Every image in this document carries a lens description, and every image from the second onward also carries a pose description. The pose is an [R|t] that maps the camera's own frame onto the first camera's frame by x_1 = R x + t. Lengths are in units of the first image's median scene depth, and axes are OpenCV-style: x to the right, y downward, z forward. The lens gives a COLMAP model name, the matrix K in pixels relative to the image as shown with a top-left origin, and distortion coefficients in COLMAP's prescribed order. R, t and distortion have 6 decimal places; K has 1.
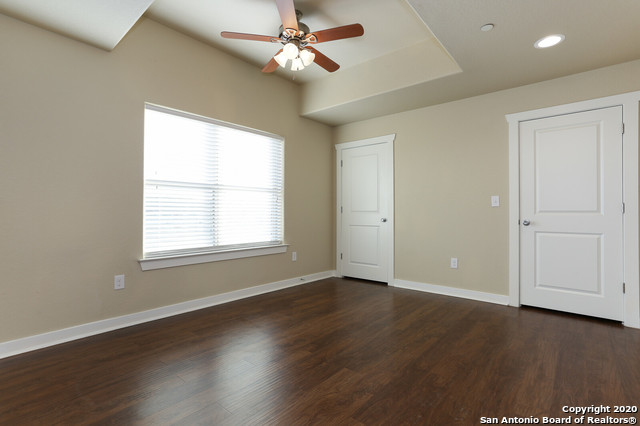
lens RADIAL K [[306.2, 0, 320.0], [0, 306.2, 213.0], [0, 0, 1]] dist [-0.047905, 0.031474]
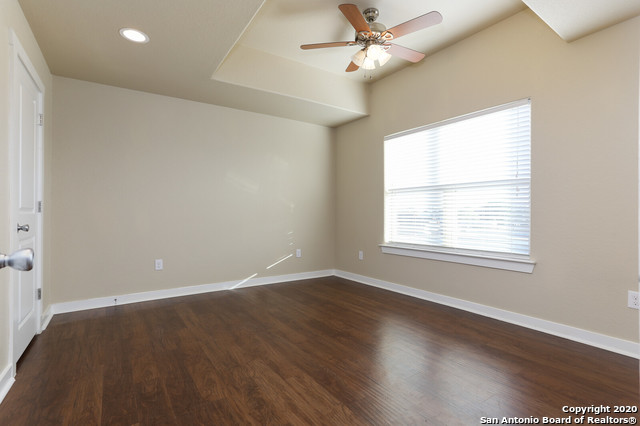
lens RADIAL K [[306.2, 0, 320.0], [0, 306.2, 213.0], [0, 0, 1]] dist [-0.047905, 0.031474]
pose [[-0.233011, -0.002815, -0.972470, 0.822421], [-0.003265, 0.999992, -0.002113, 0.003043], [0.972469, 0.002682, -0.233019, 0.949330]]
